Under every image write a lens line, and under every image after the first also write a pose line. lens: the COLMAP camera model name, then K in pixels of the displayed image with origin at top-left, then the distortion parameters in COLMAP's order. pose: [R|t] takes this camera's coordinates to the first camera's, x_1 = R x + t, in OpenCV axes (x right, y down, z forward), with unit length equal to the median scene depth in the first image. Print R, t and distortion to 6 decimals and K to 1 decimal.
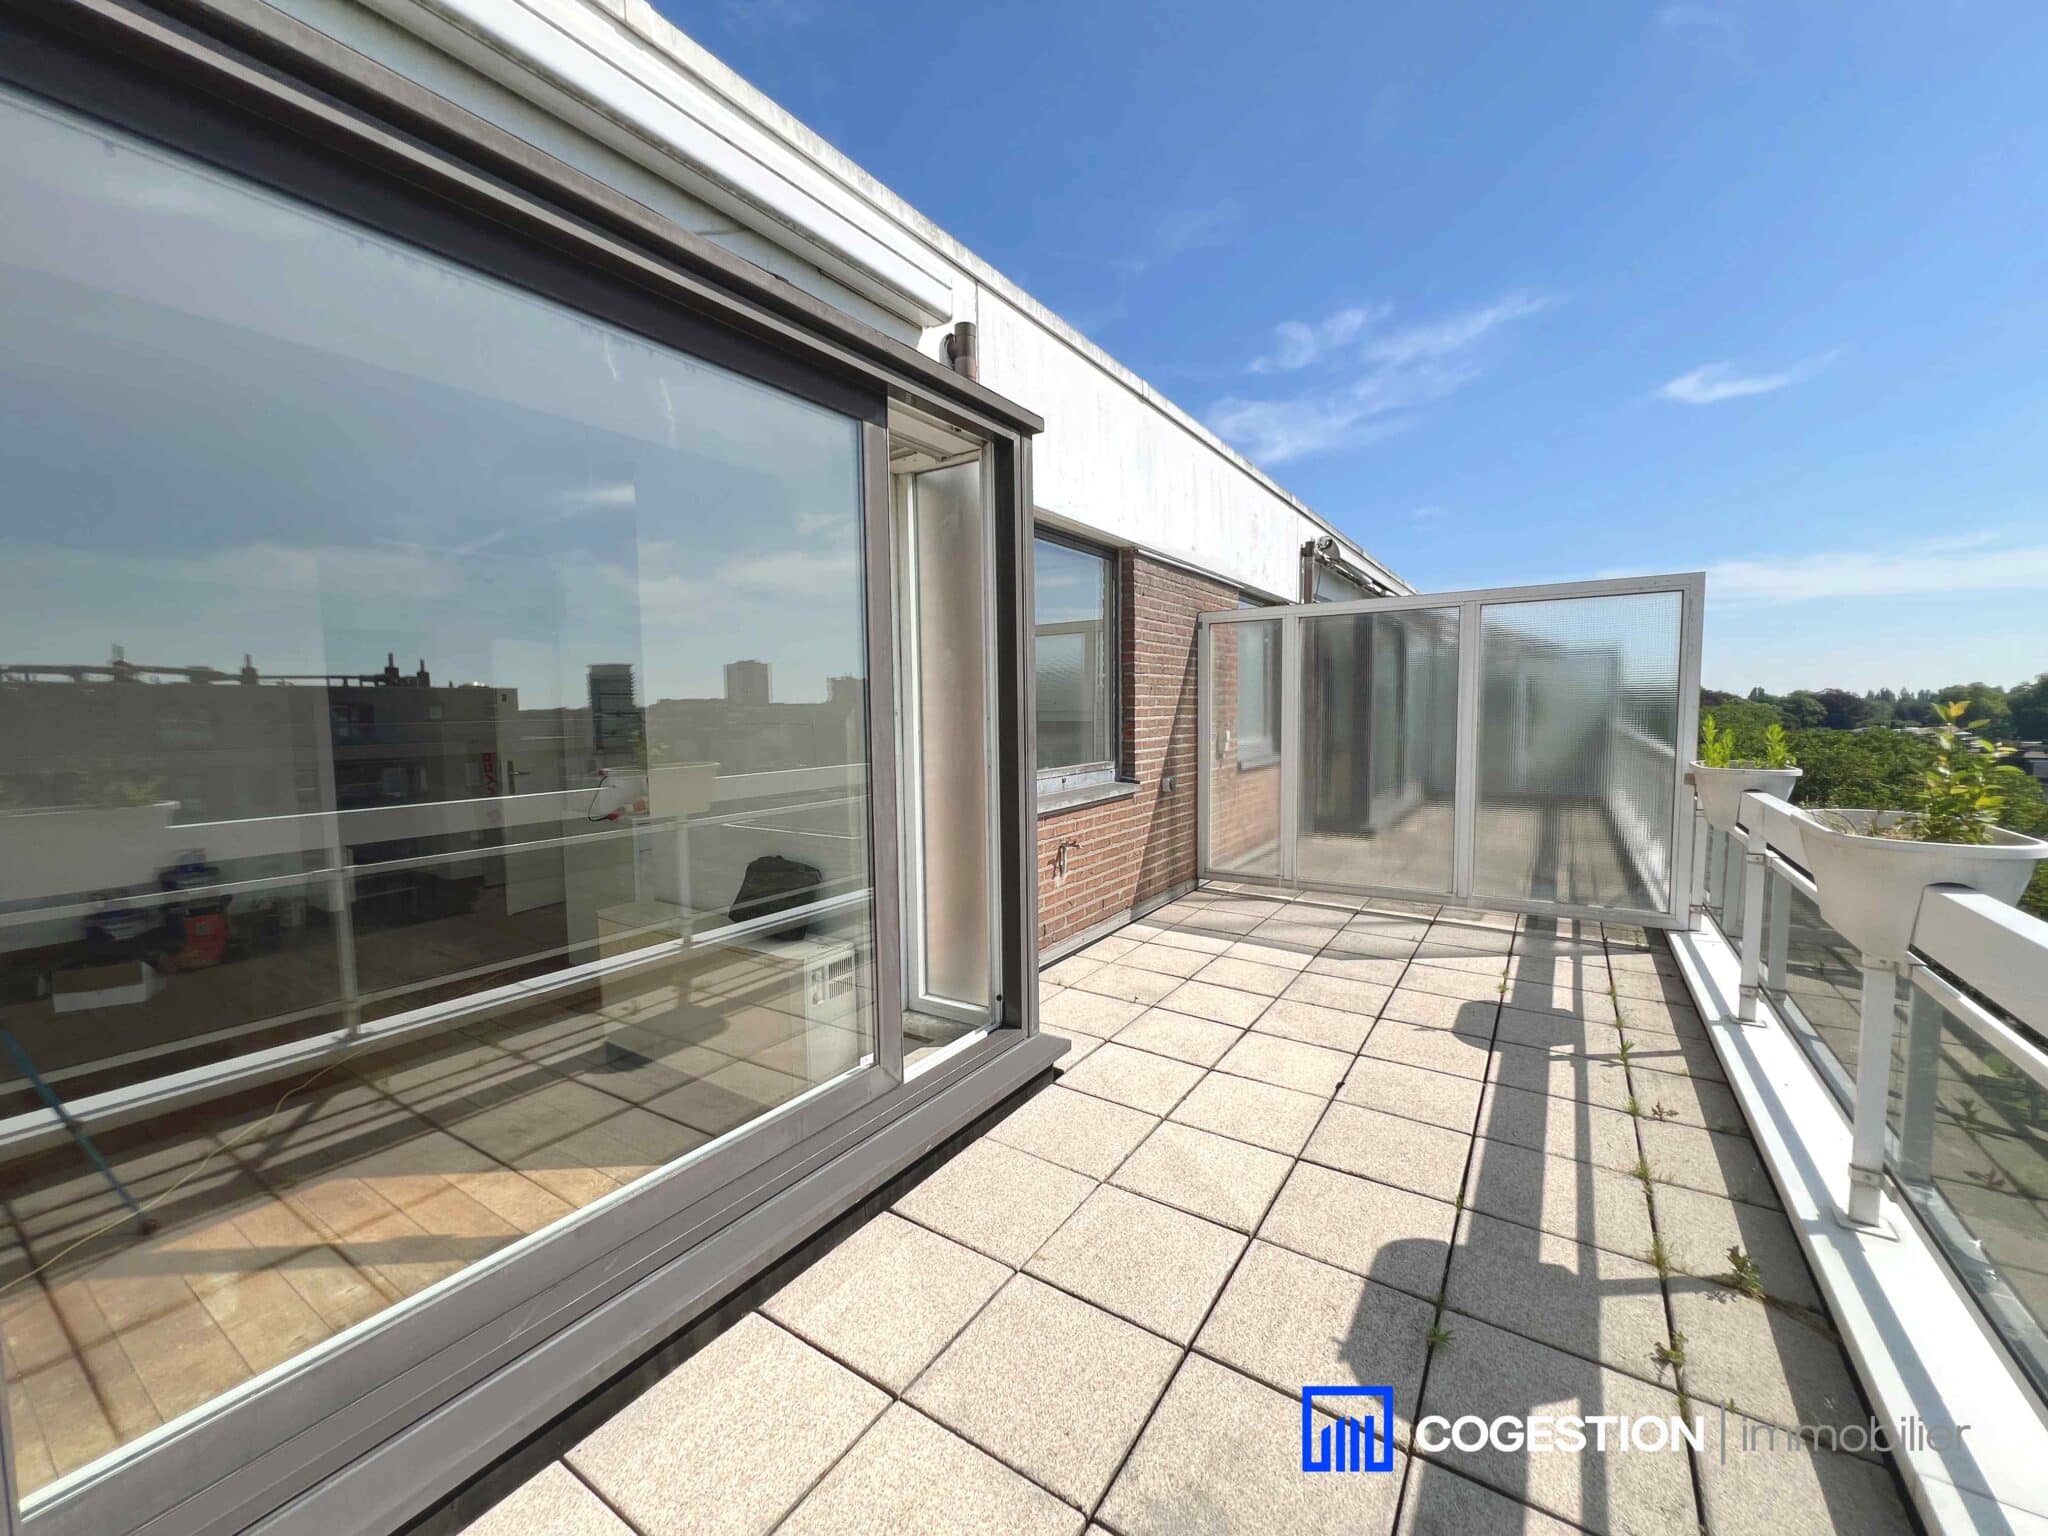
lens RADIAL K [[825.8, 0, 1033.4], [0, 825.8, 771.8], [0, 0, 1]] dist [0.000700, 0.000212]
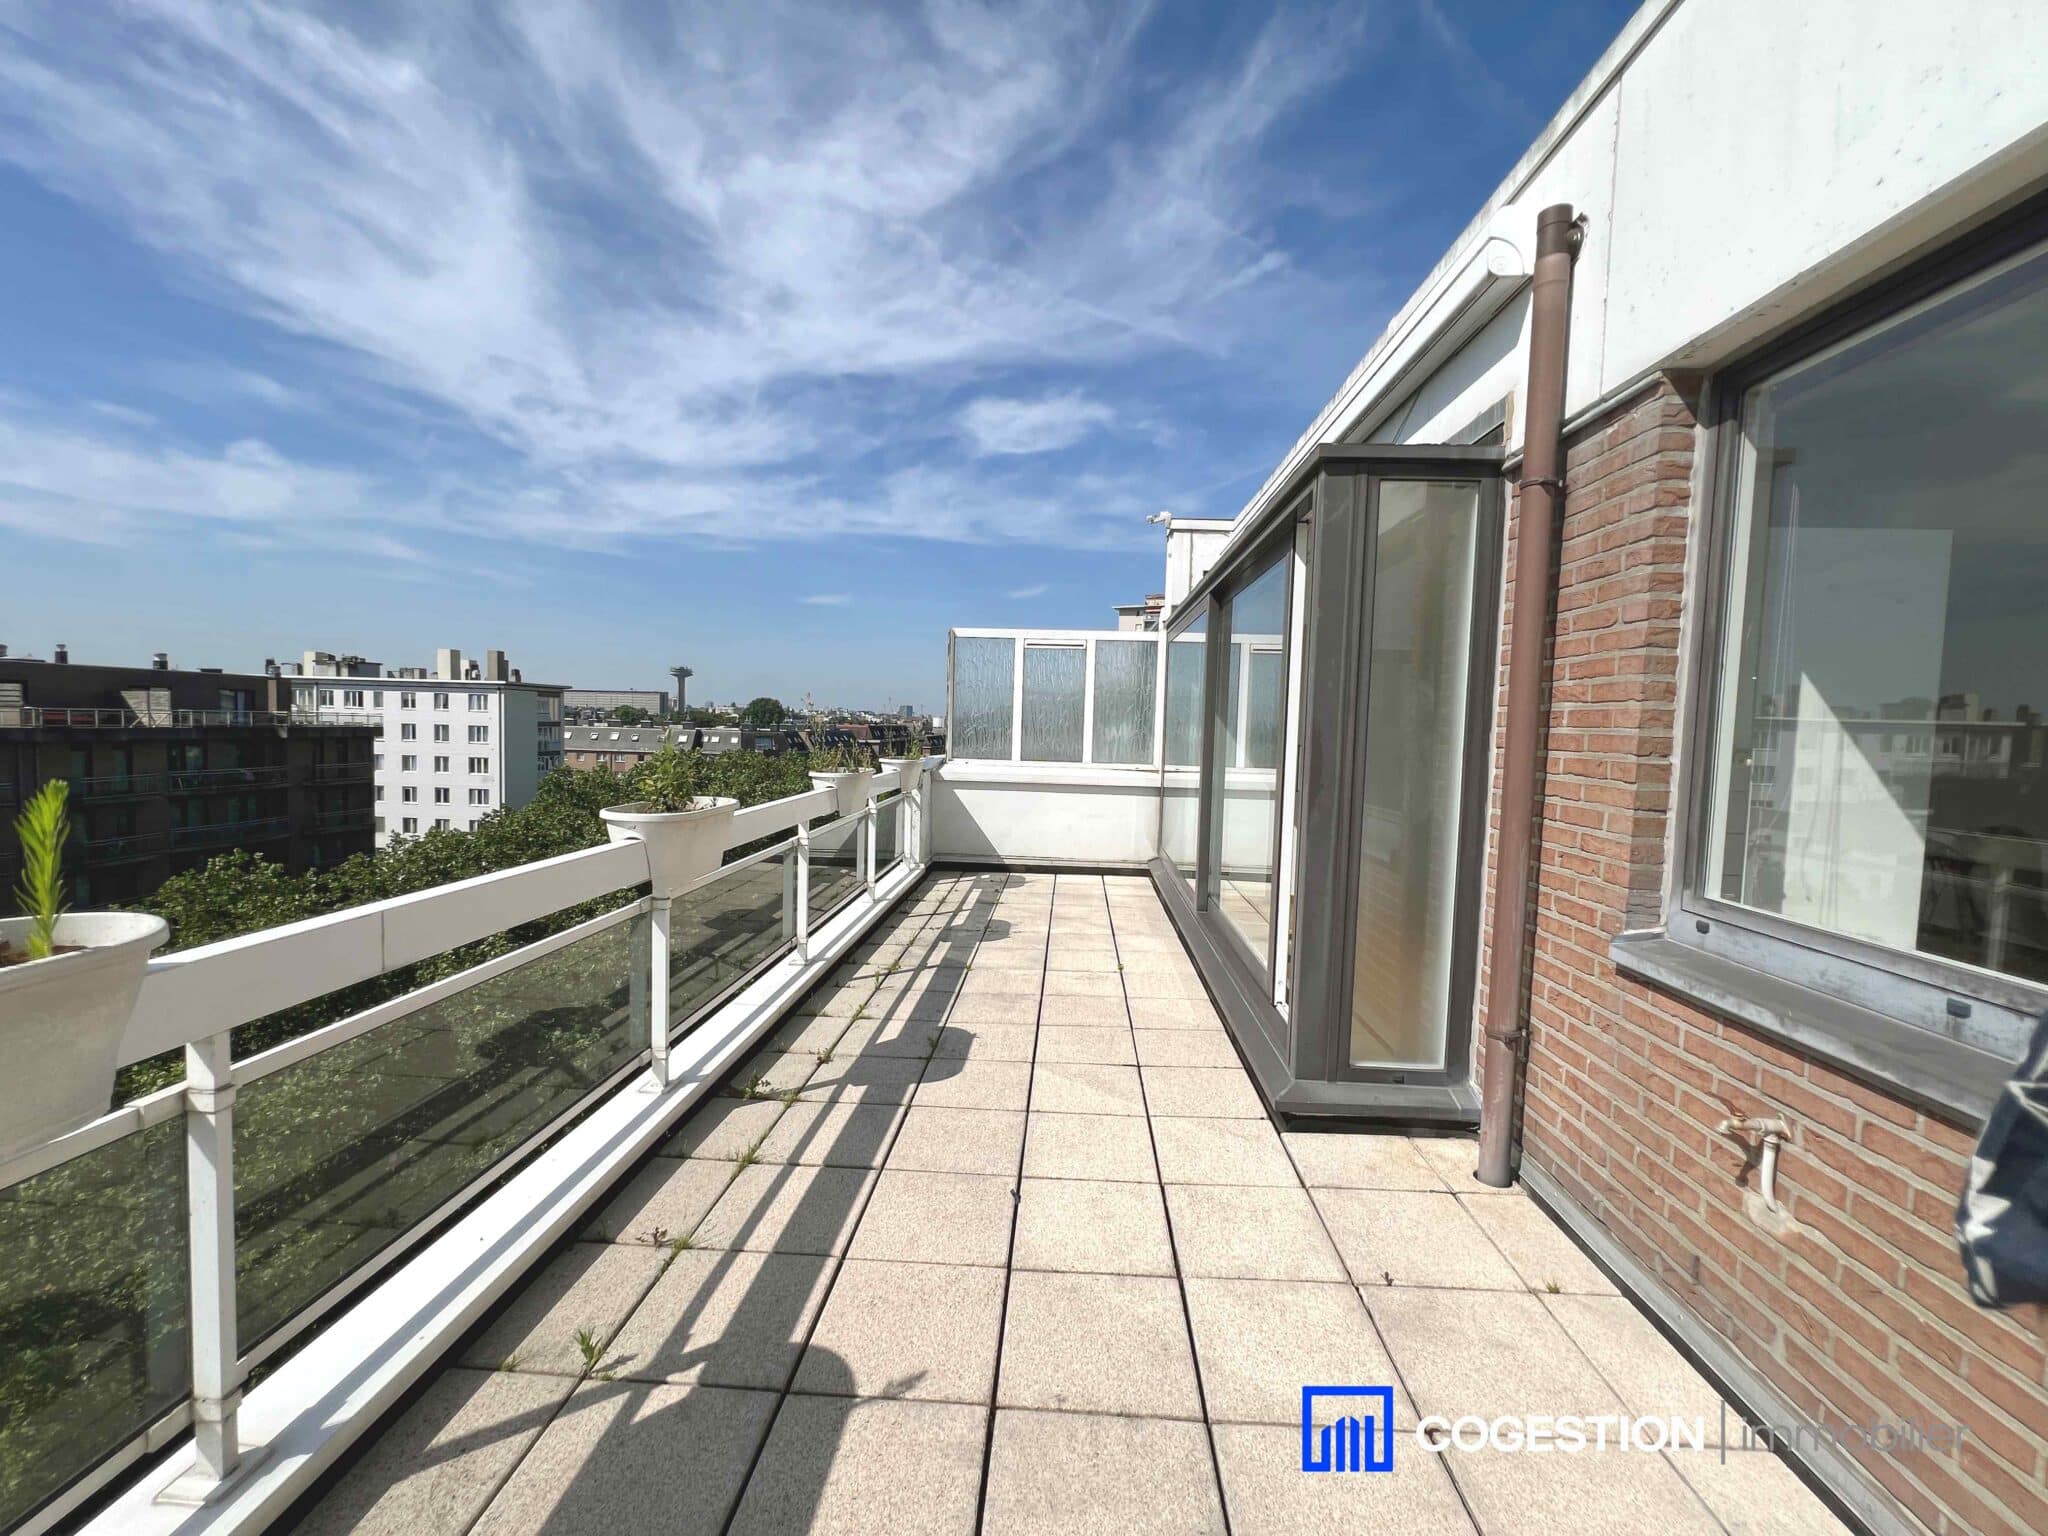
lens RADIAL K [[825.8, 0, 1033.4], [0, 825.8, 771.8], [0, 0, 1]] dist [0.000700, 0.000212]
pose [[-0.869054, 0.025120, -0.494080, 0.824604], [-0.046320, 0.990191, 0.131817, -0.172433], [0.492544, 0.137442, -0.859366, 1.819675]]
